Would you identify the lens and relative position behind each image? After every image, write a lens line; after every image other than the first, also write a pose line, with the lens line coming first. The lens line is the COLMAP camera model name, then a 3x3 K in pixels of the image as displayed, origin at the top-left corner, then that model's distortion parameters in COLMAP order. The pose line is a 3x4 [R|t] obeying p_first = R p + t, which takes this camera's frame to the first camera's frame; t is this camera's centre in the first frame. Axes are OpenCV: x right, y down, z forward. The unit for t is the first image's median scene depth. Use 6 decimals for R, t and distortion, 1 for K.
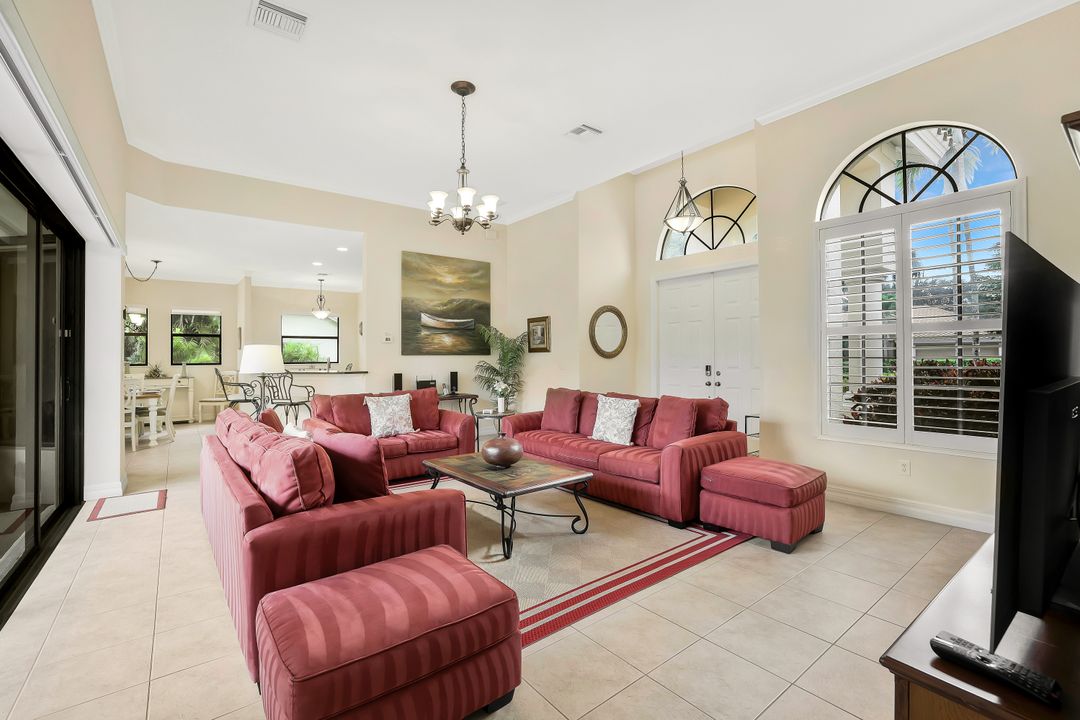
lens RADIAL K [[474.9, 0, 534.4], [0, 474.9, 352.0], [0, 0, 1]] dist [-0.042459, 0.020009]
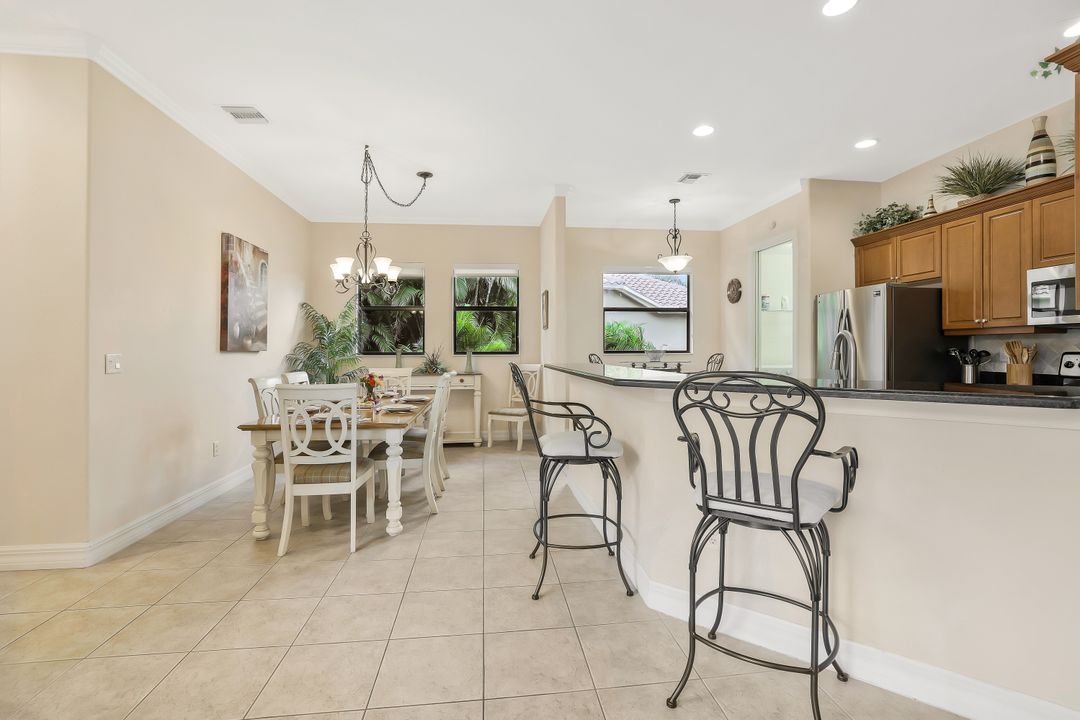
lens RADIAL K [[474.9, 0, 534.4], [0, 474.9, 352.0], [0, 0, 1]] dist [-0.042459, 0.020009]
pose [[0.854308, 0.009249, -0.519684, -0.335317], [-0.000461, 0.999855, 0.017038, 0.013886], [0.519766, -0.014316, 0.854189, 0.489538]]
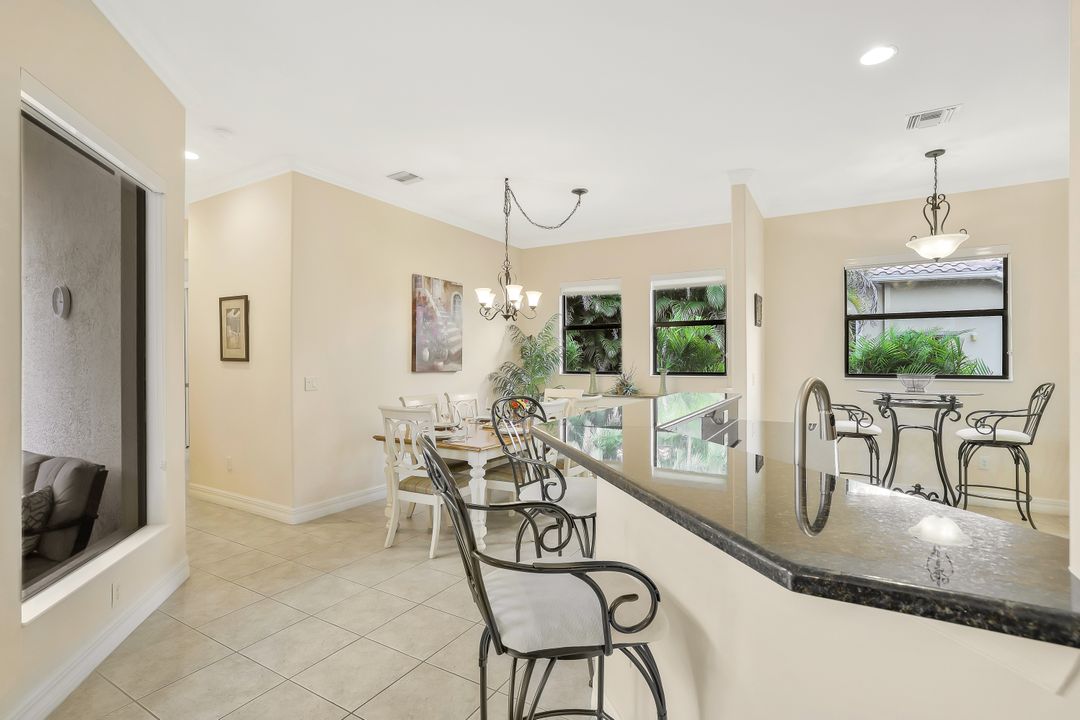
lens RADIAL K [[514.7, 0, 540.0], [0, 514.7, 360.0], [0, 0, 1]] dist [-0.018634, 0.000129]
pose [[0.370701, 0.010517, -0.928693, -0.220663], [0.003680, 0.999911, 0.012792, 0.000801], [0.928745, -0.008160, 0.370629, 0.623453]]
